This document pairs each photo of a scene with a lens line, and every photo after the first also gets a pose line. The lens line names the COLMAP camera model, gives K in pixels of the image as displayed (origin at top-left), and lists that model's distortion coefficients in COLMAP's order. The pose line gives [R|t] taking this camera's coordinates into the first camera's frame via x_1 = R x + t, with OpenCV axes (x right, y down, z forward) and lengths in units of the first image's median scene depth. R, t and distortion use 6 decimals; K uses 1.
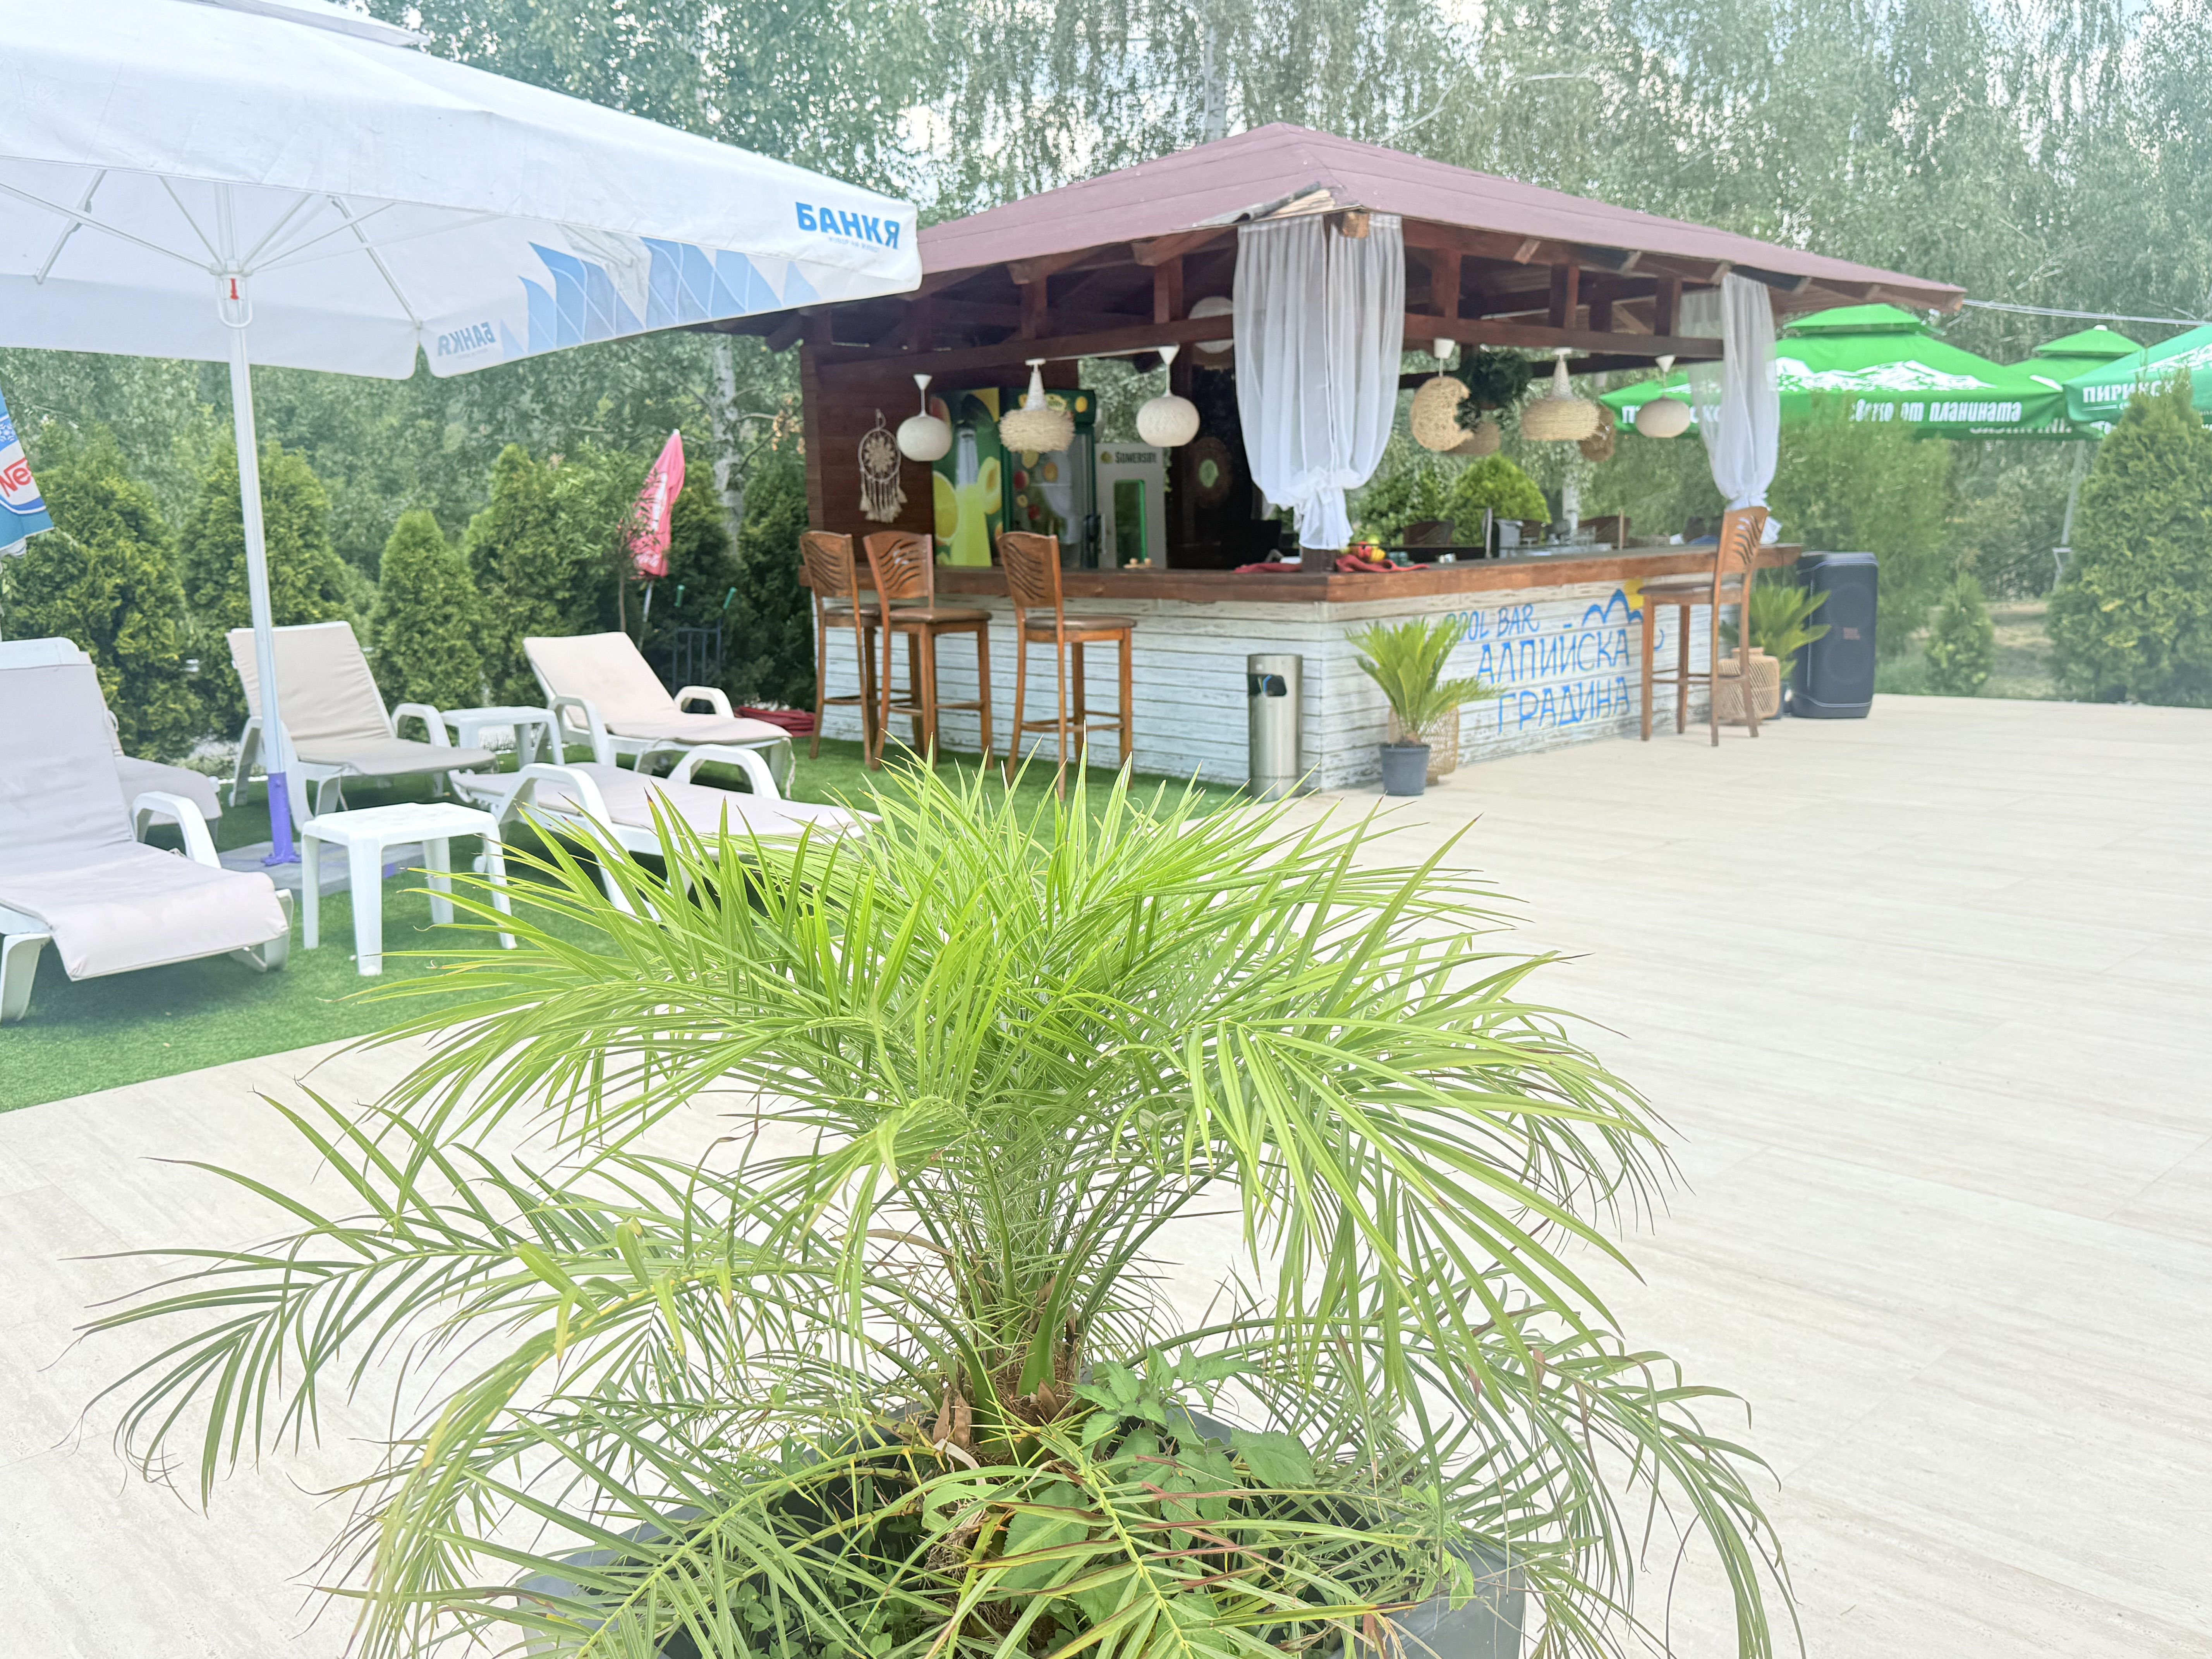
lens RADIAL K [[1910.9, 0, 1106.0], [0, 1910.9, 829.5], [0, 0, 1]] dist [0.009957, -0.005811]
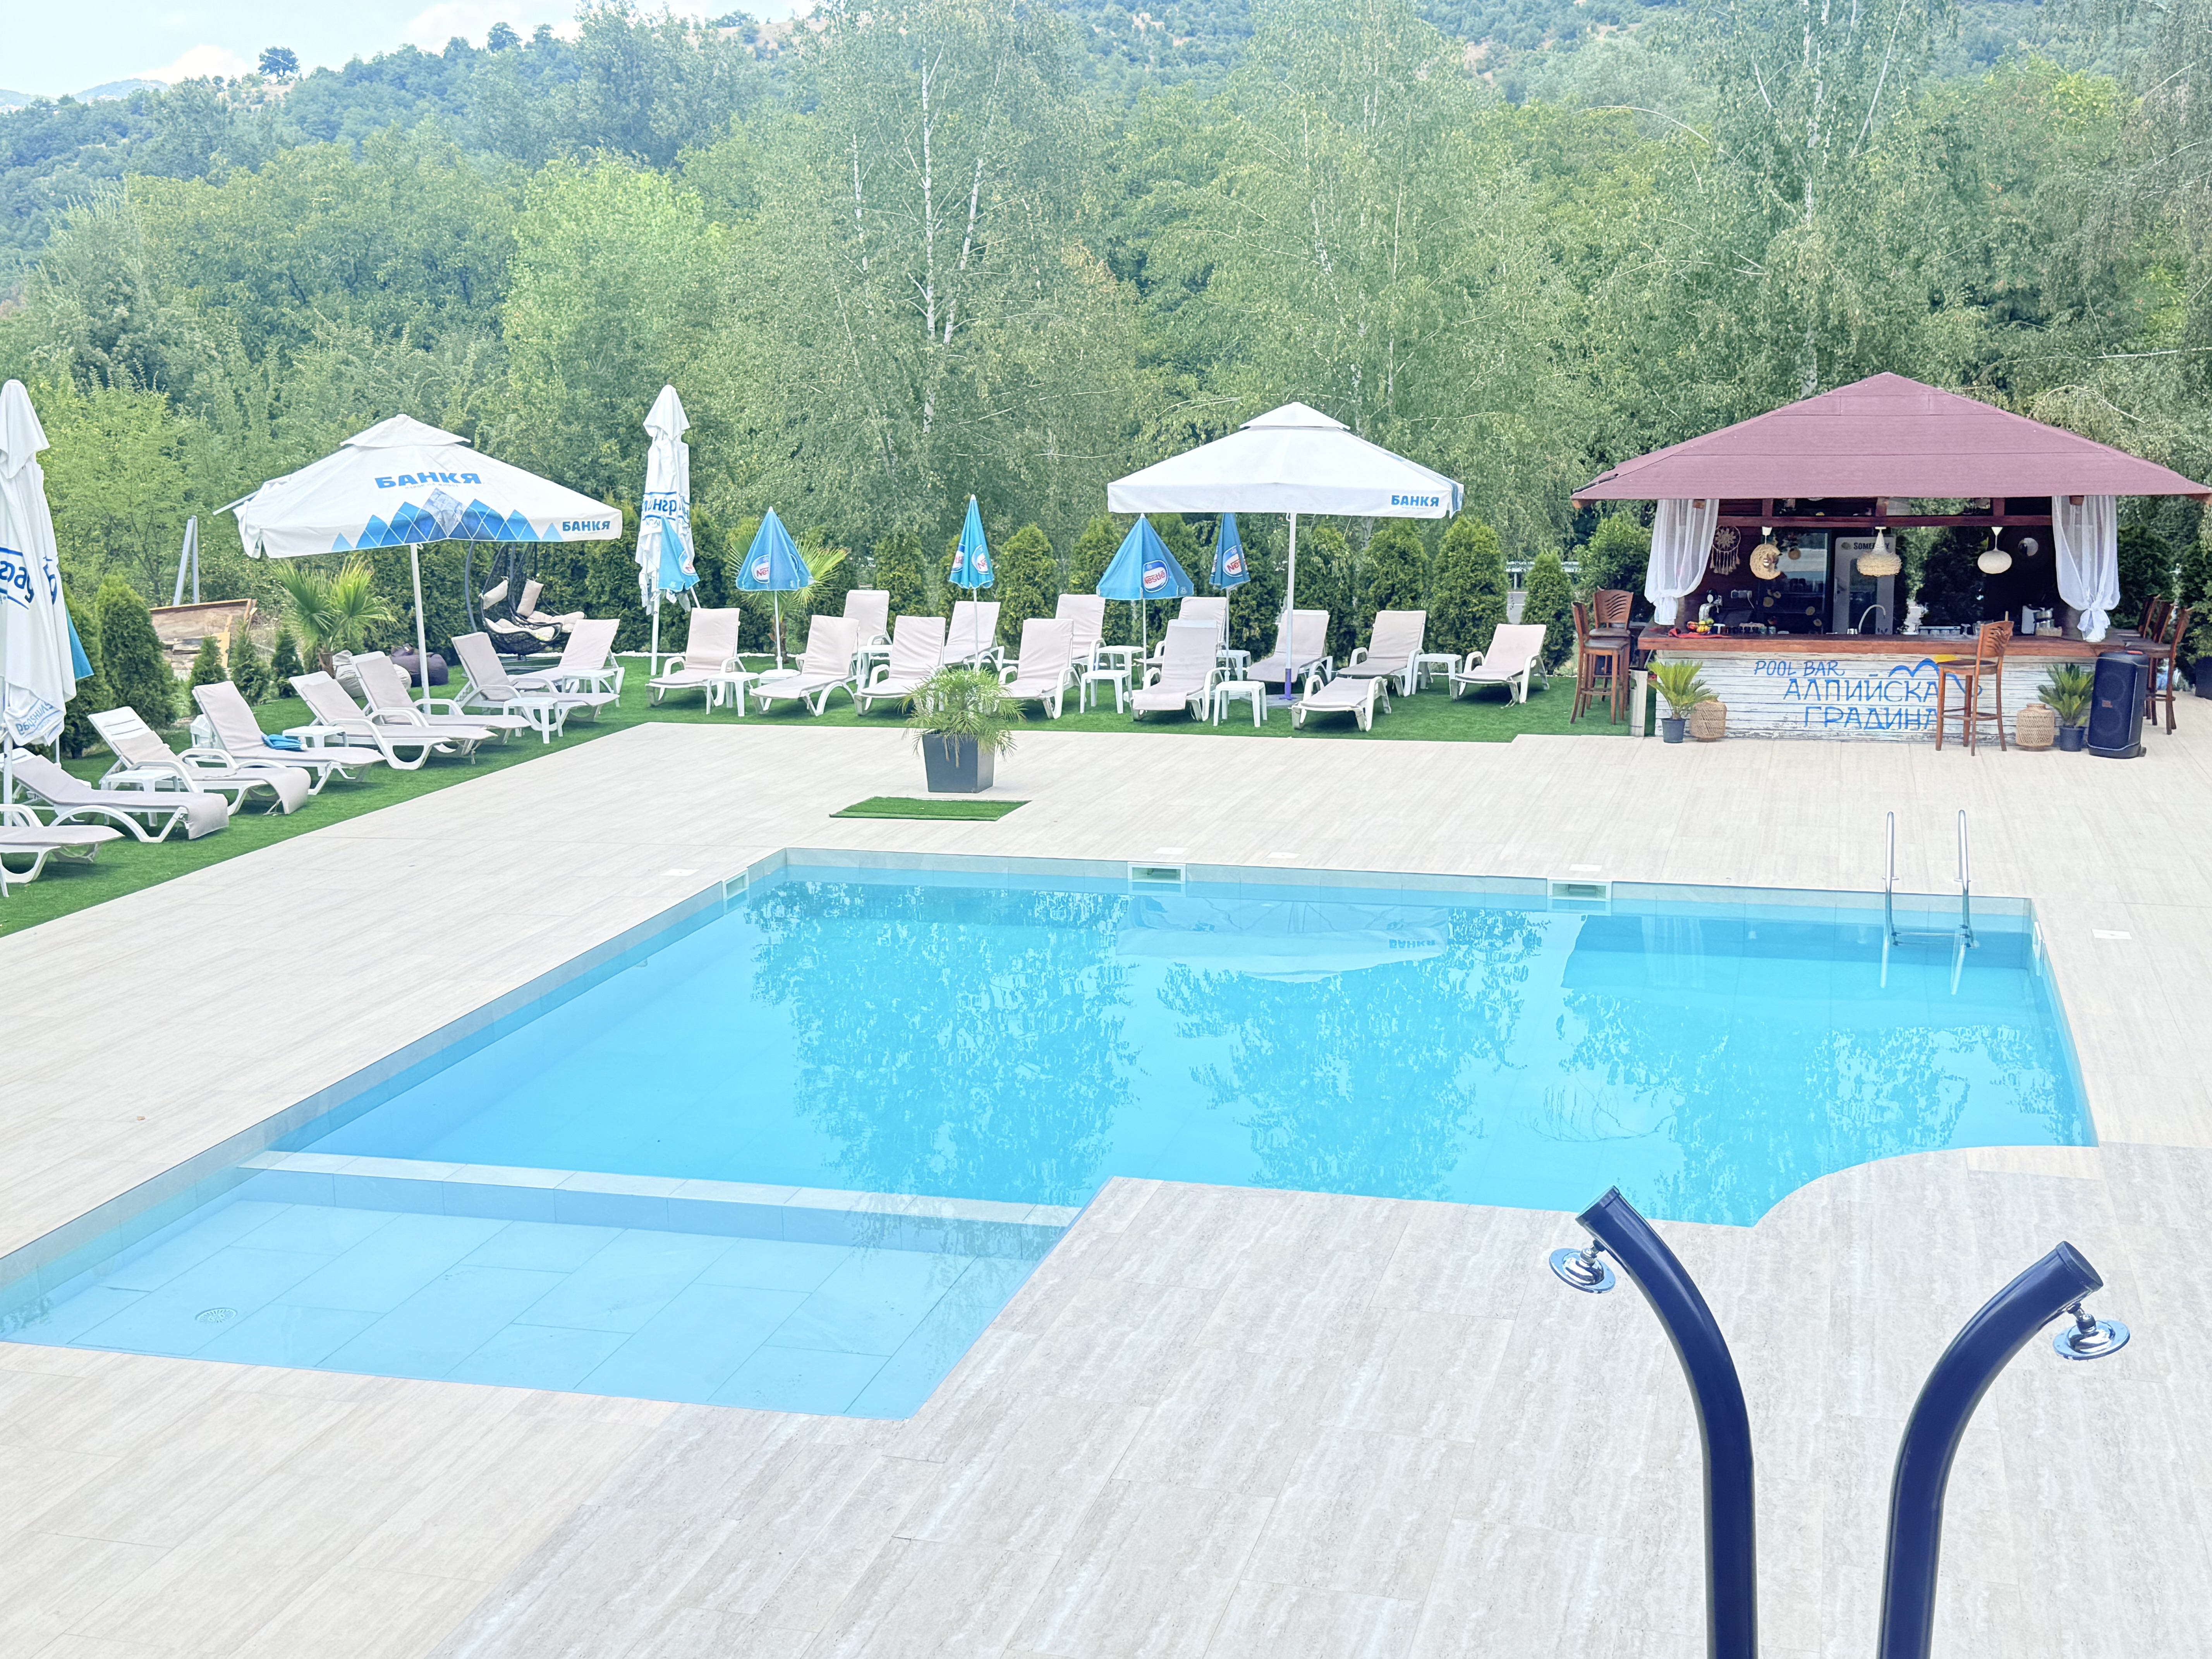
lens RADIAL K [[2510.8, 0, 1106.0], [0, 2510.8, 829.5], [0, 0, 1]] dist [0.100636, 0.028511]
pose [[0.520377, 0.153833, -0.839966, 1.938505], [-0.153829, 0.984435, 0.084991, -0.054853], [0.839967, 0.084984, 0.535941, -0.915653]]
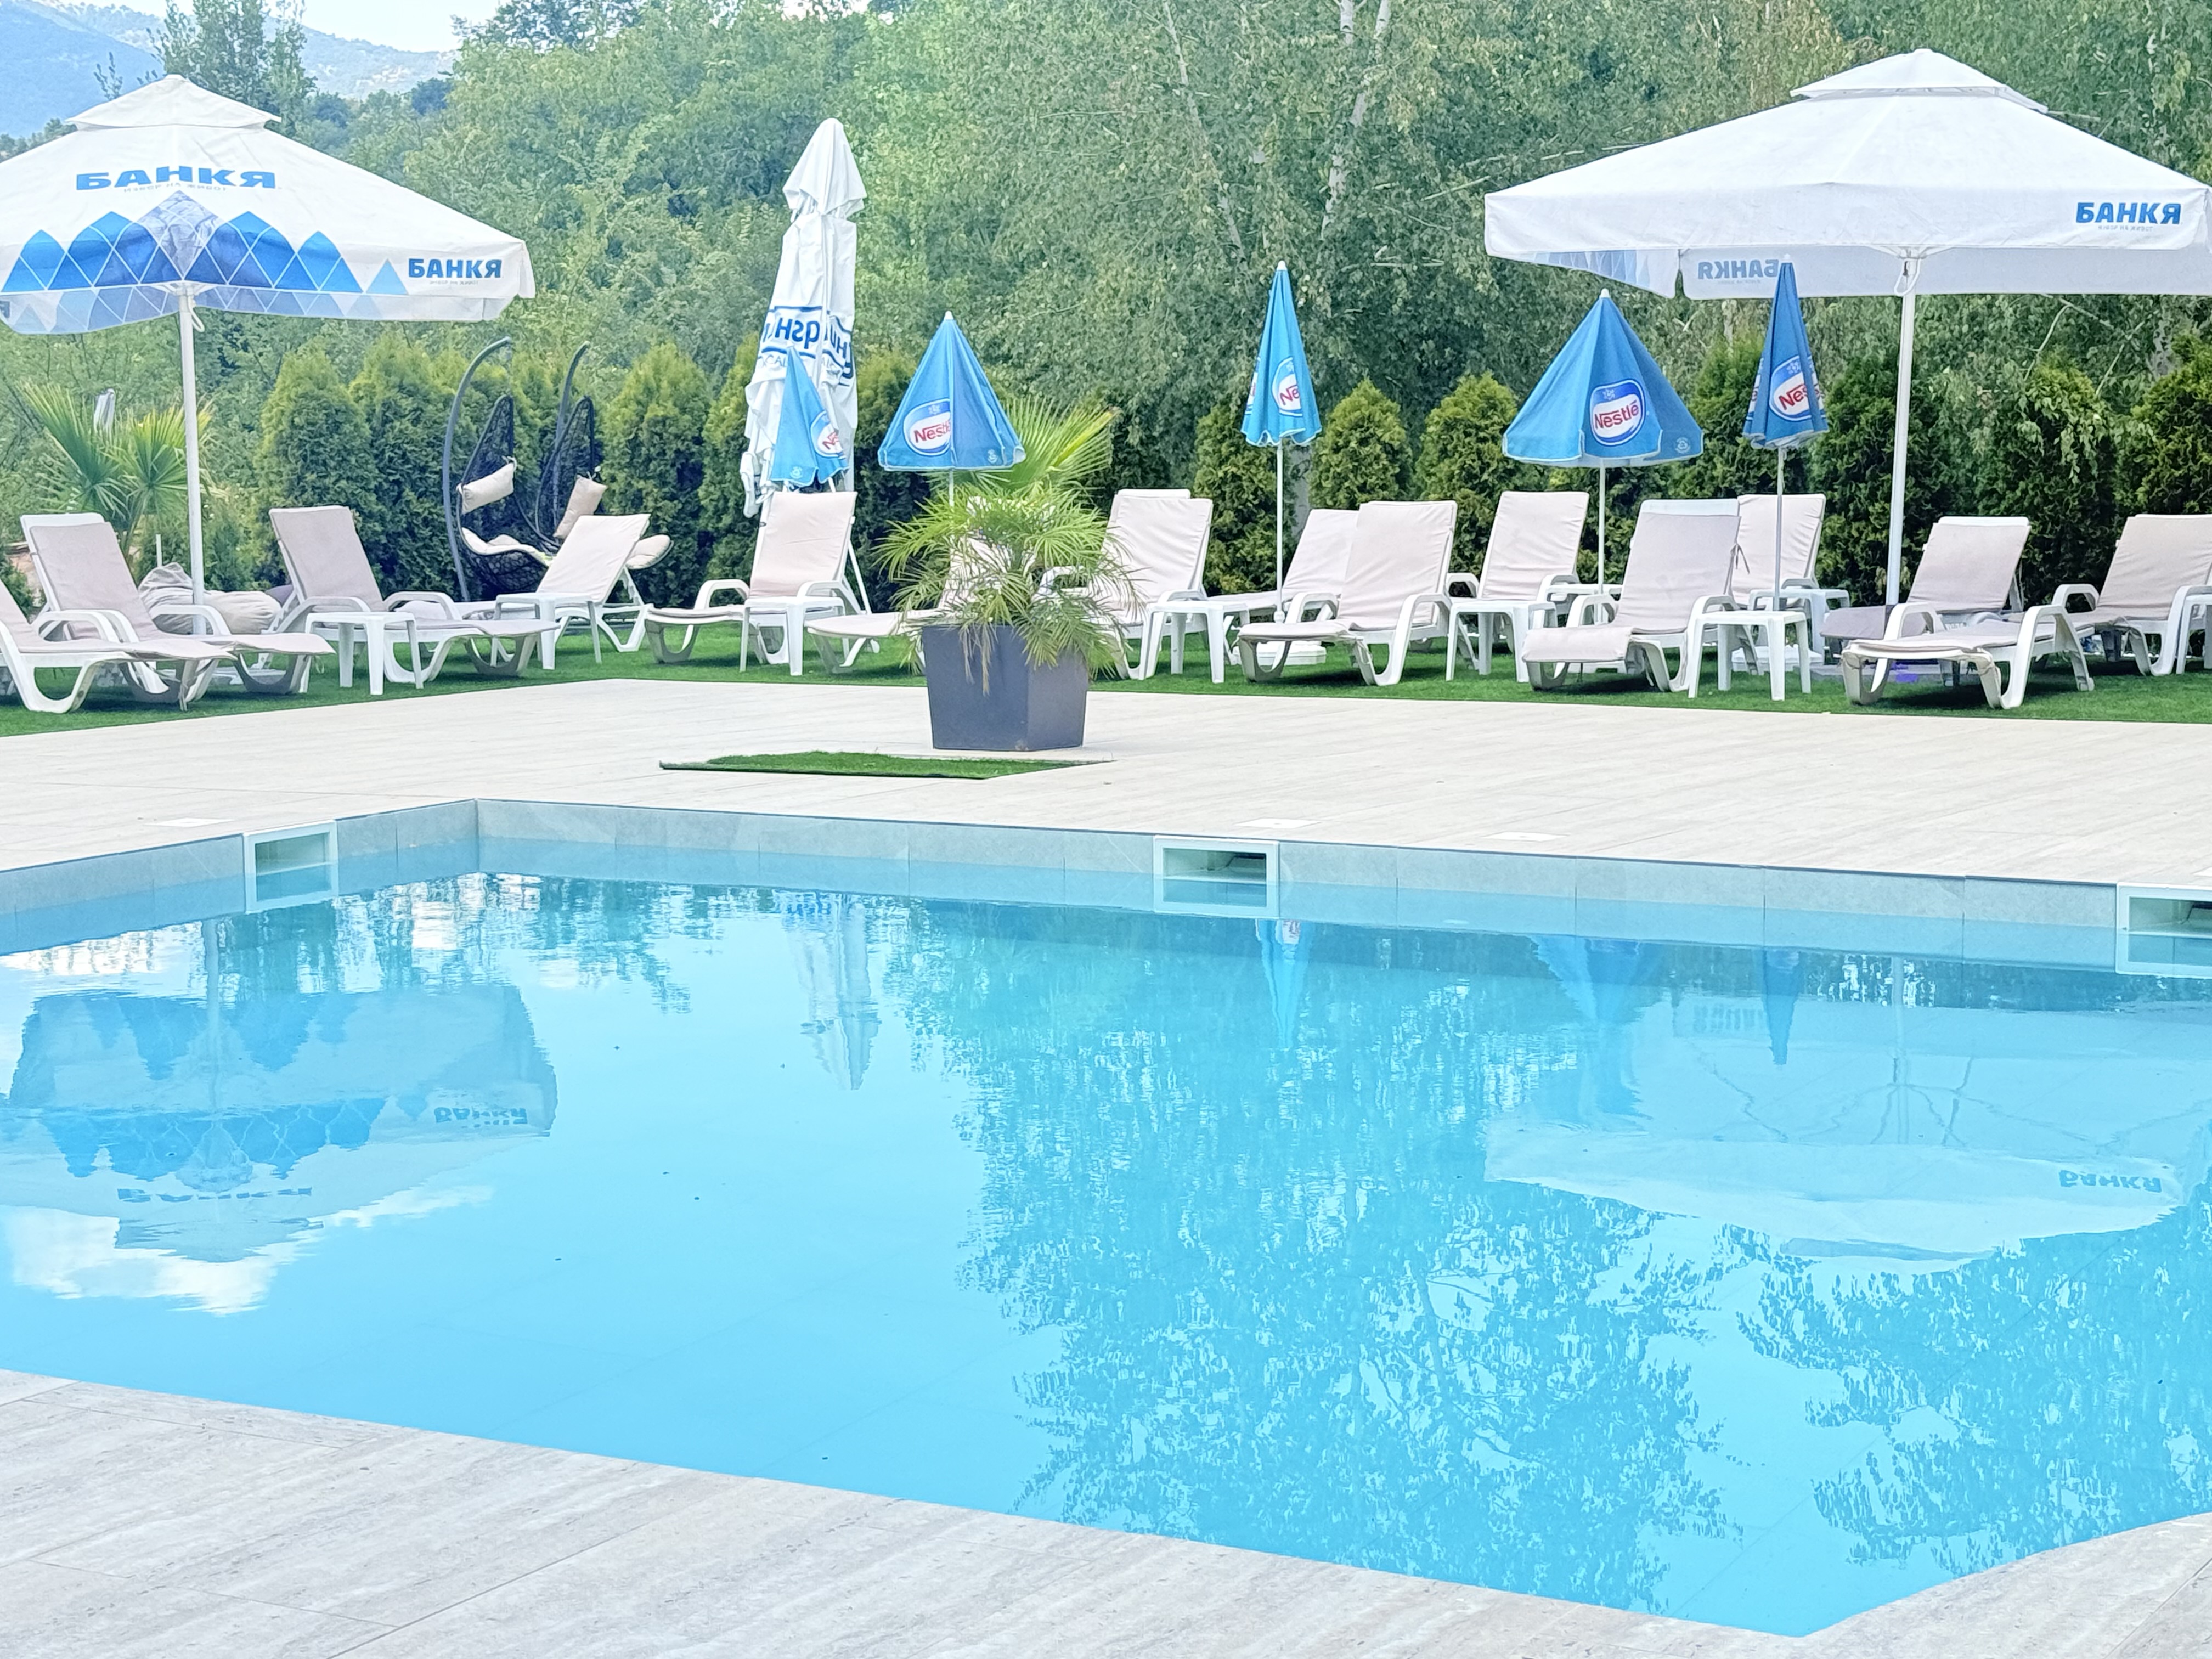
lens RADIAL K [[4015.0, 0, 1106.0], [0, 4015.0, 829.5], [0, 0, 1]] dist [0.163434, -0.079377]
pose [[0.300982, 0.100868, -0.948280, 1.598989], [-0.180640, 0.982418, 0.047165, 0.066332], [0.936365, 0.157101, 0.313911, -0.314426]]
